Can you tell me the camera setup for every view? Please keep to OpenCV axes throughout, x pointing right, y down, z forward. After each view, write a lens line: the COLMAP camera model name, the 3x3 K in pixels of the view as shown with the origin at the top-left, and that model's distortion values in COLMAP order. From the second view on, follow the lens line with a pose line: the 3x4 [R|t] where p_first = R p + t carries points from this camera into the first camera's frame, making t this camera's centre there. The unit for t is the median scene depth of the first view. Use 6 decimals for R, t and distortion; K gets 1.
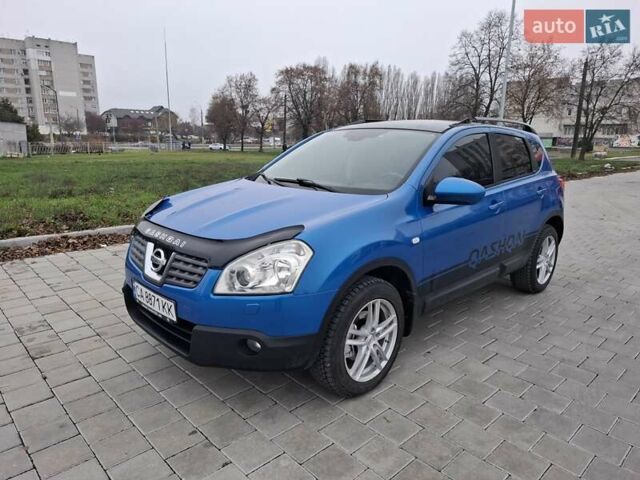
lens RADIAL K [[439.0, 0, 313.5], [0, 439.0, 253.8], [0, 0, 1]] dist [0.031414, -0.006003]
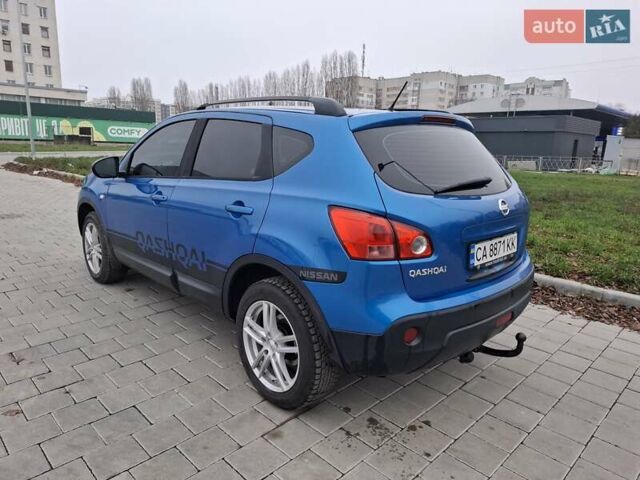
lens RADIAL K [[443.8, 0, 318.5], [0, 443.8, 238.4], [0, 0, 1]] dist [0.066700, -0.064344]
pose [[0.001978, 0.195618, -0.980678, 1.631070], [-0.276663, 0.942508, 0.187446, -0.358385], [0.960965, 0.270947, 0.055984, 1.558246]]
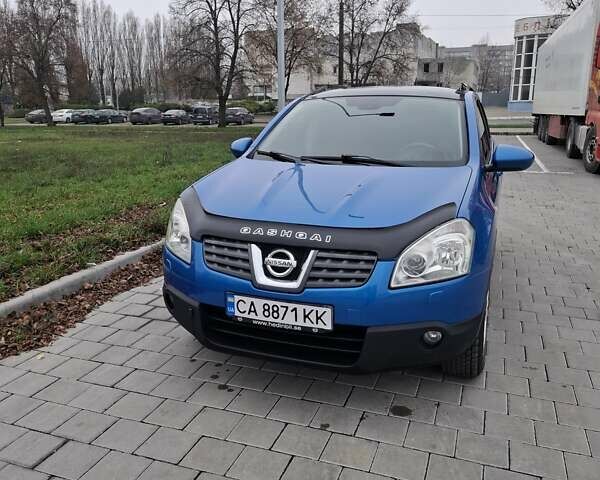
lens RADIAL K [[537.9, 0, 300.9], [0, 537.9, 247.1], [0, 0, 1]] dist [0.127168, -0.156262]
pose [[0.901785, -0.126050, 0.413394, -0.644307], [0.123314, 0.991805, 0.033418, -0.039054], [-0.414219, 0.020841, 0.909939, 0.061915]]
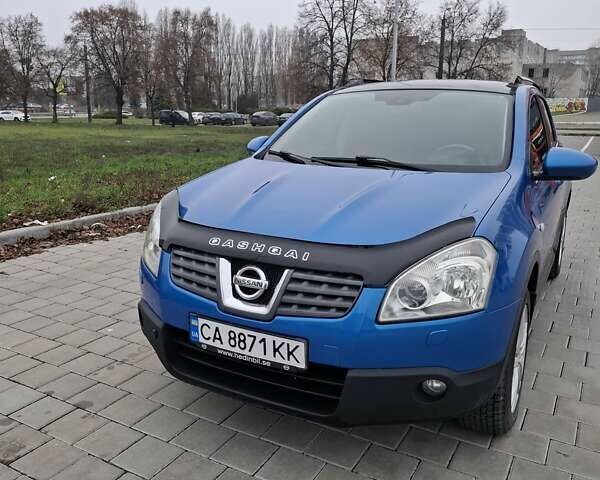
lens RADIAL K [[537.9, 0, 300.9], [0, 537.9, 247.1], [0, 0, 1]] dist [0.127168, -0.156262]
pose [[0.953589, -0.083652, 0.289257, -0.454491], [0.083831, 0.996410, 0.011792, -0.038922], [-0.289205, 0.013004, 0.957179, 0.158379]]
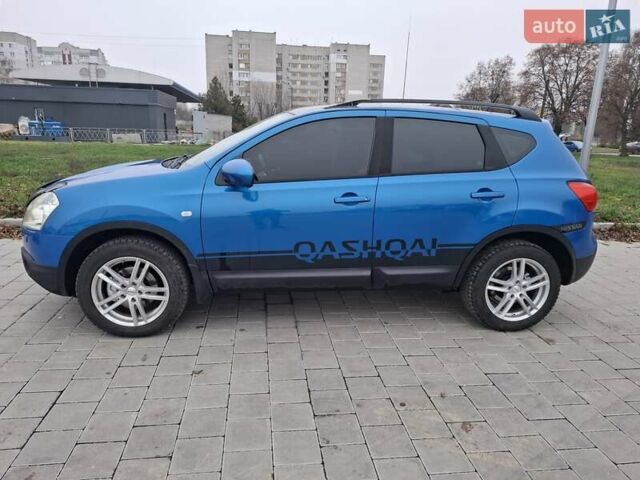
lens RADIAL K [[443.8, 0, 318.5], [0, 443.8, 238.4], [0, 0, 1]] dist [0.066700, -0.064344]
pose [[0.798249, 0.156468, -0.581649, 1.077671], [-0.170455, 0.984877, 0.031009, -0.057191], [0.577705, 0.074392, 0.812848, 0.291329]]
